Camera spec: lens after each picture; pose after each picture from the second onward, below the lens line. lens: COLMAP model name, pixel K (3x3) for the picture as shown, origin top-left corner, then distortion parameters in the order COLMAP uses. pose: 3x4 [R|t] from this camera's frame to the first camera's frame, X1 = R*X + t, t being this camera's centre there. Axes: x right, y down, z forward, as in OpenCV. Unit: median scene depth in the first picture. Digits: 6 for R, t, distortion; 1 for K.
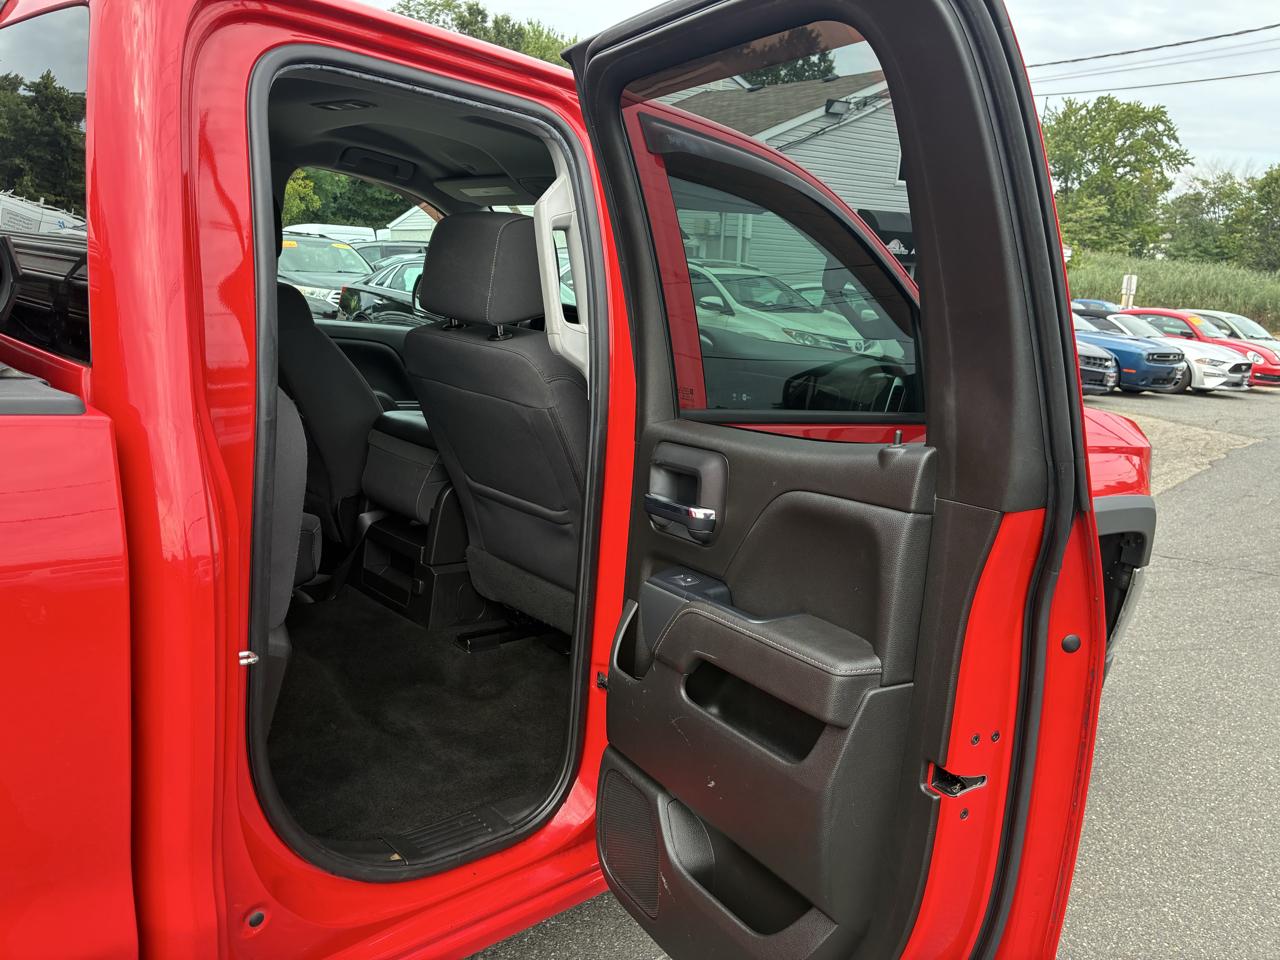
lens RADIAL K [[971.7, 0, 640.9], [0, 971.7, 481.0], [0, 0, 1]] dist [0.055634, -0.086442]
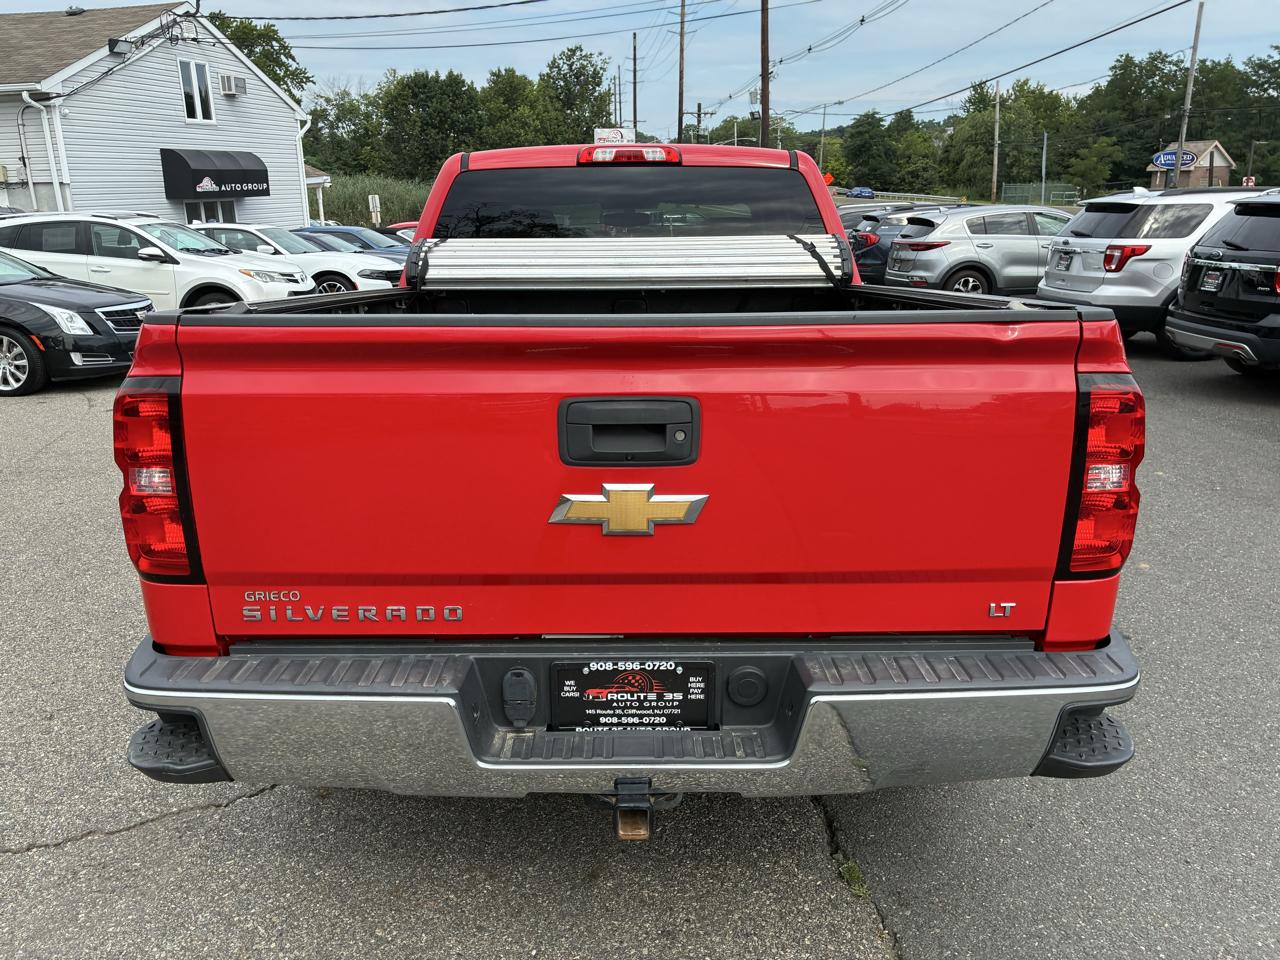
lens RADIAL K [[971.7, 0, 633.1], [0, 971.7, 484.9], [0, 0, 1]] dist [0.055634, -0.086442]
pose [[0.687539, -0.272115, 0.673234, -0.061513], [0.215716, 0.961815, 0.168458, -0.002365], [-0.693366, 0.029406, 0.719985, -0.016855]]
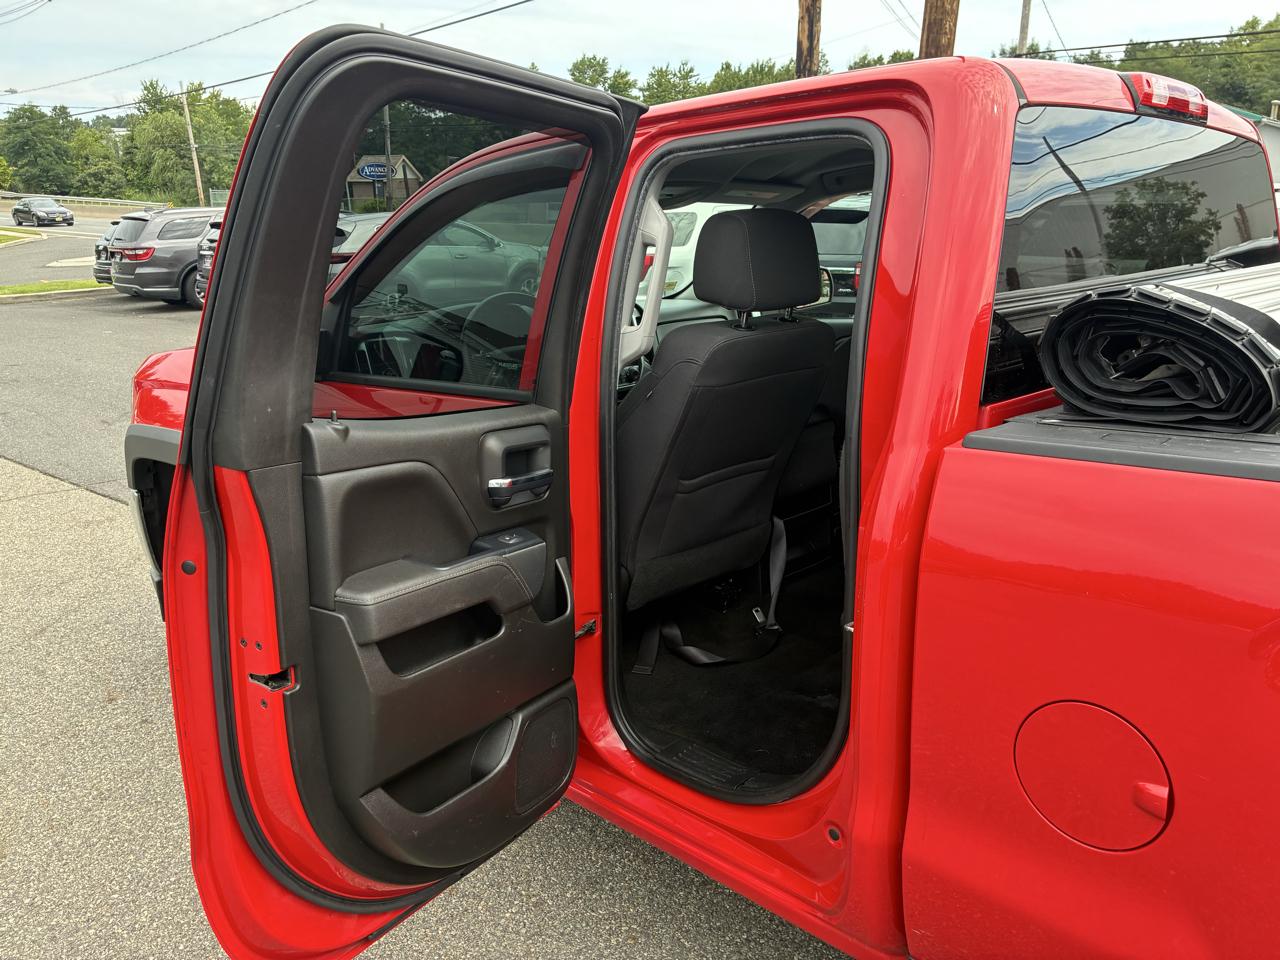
lens RADIAL K [[971.7, 0, 641.6], [0, 971.7, 477.3], [0, 0, 1]] dist [0.055634, -0.086442]
pose [[-0.020307, -0.331815, 0.943126, -0.046617], [0.219298, 0.918870, 0.328003, -0.014207], [-0.975447, 0.213486, 0.054107, 0.041167]]
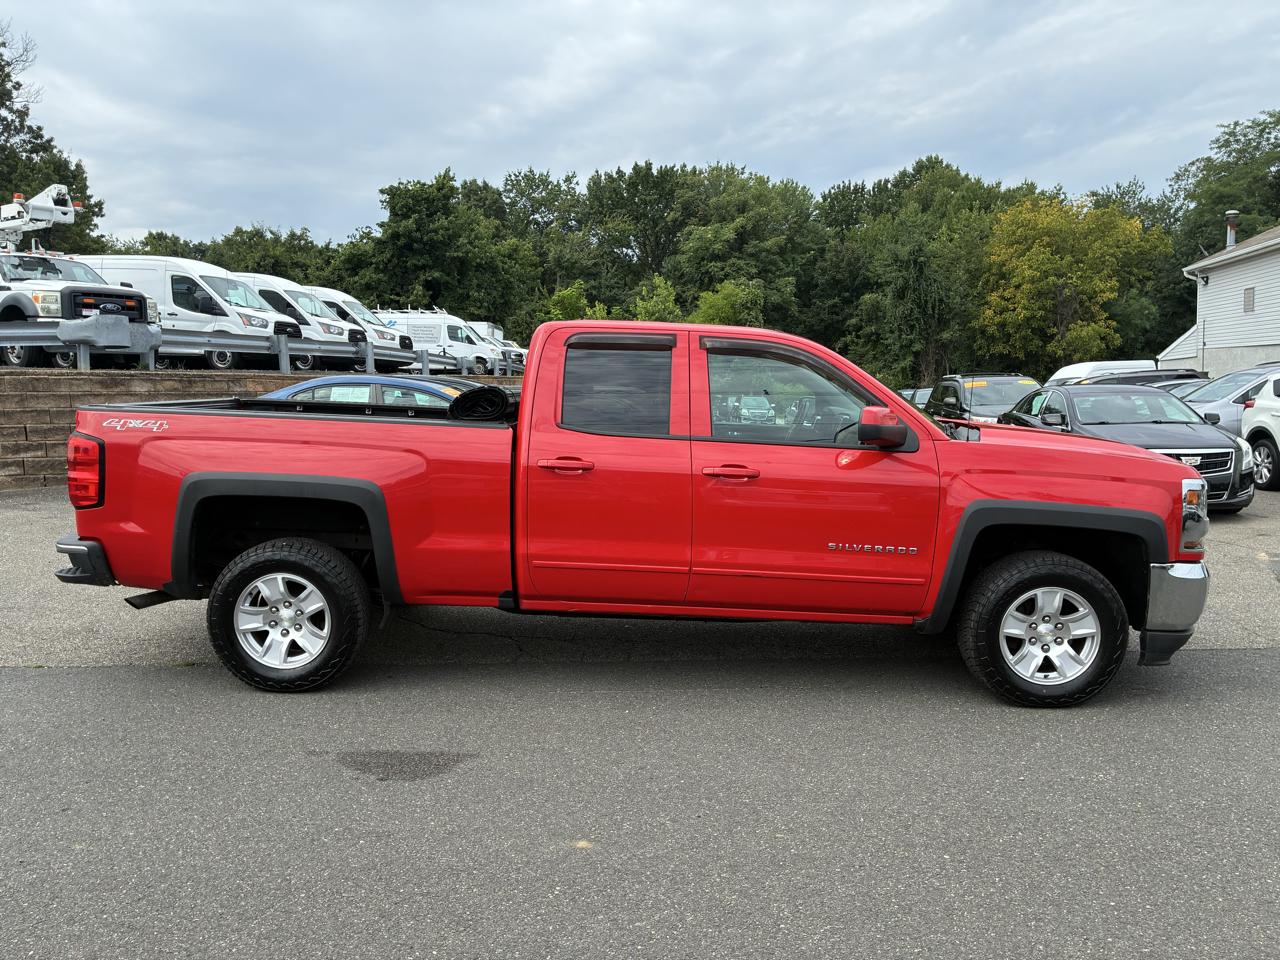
lens RADIAL K [[971.7, 0, 644.4], [0, 971.7, 472.3], [0, 0, 1]] dist [0.055634, -0.086442]
pose [[0.693479, -0.013748, -0.720345, 0.048923], [-0.094931, 0.989357, -0.110273, 0.009261], [0.714195, 0.144855, 0.684794, -0.026835]]
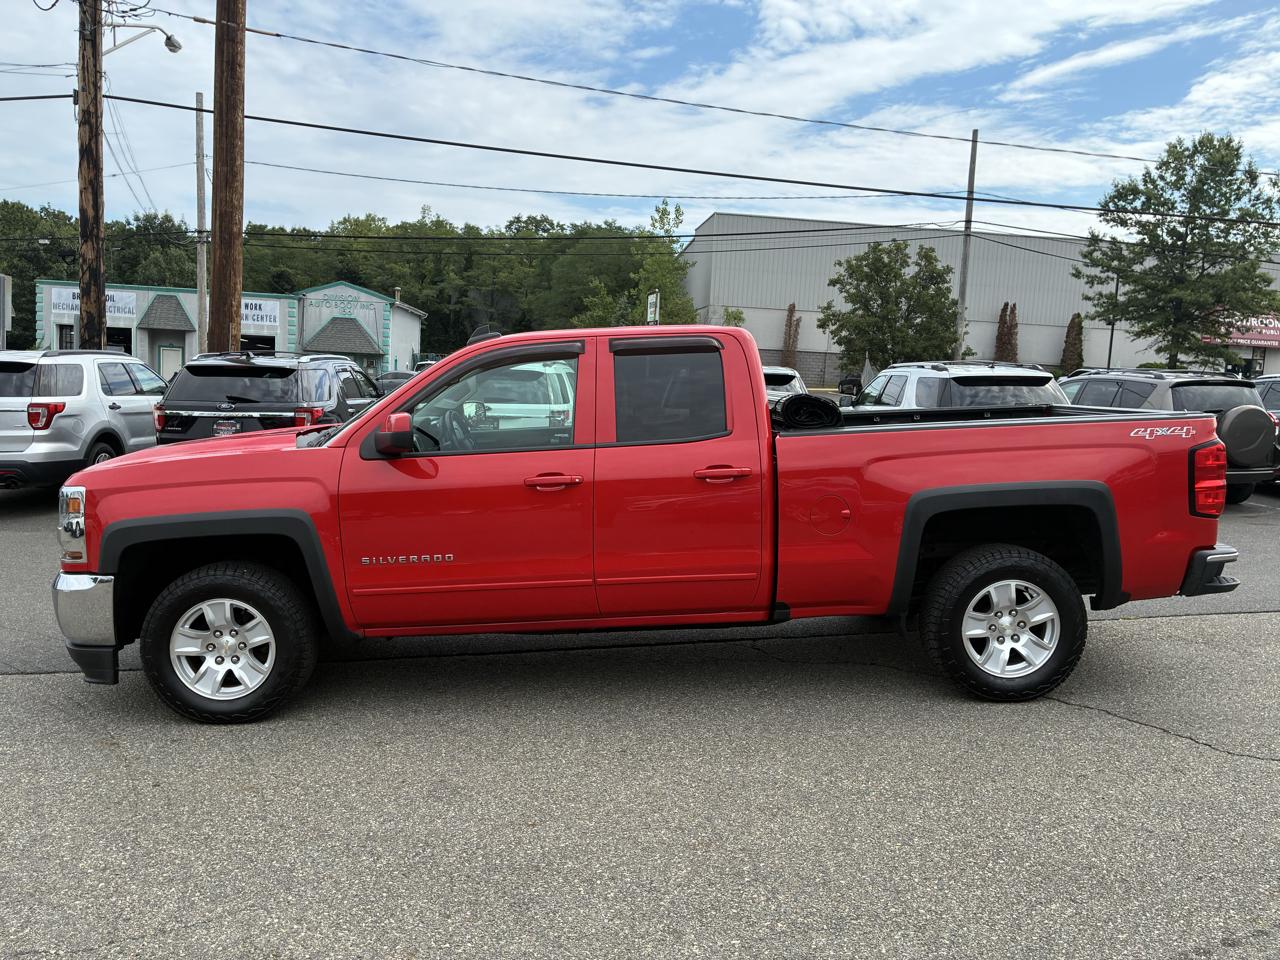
lens RADIAL K [[971.7, 0, 640.1], [0, 971.7, 453.5], [0, 0, 1]] dist [0.055634, -0.086442]
pose [[-0.744883, -0.138120, 0.652742, -0.066291], [0.073685, 0.955323, 0.286232, -0.026713], [-0.663113, 0.261307, -0.701427, 0.092412]]
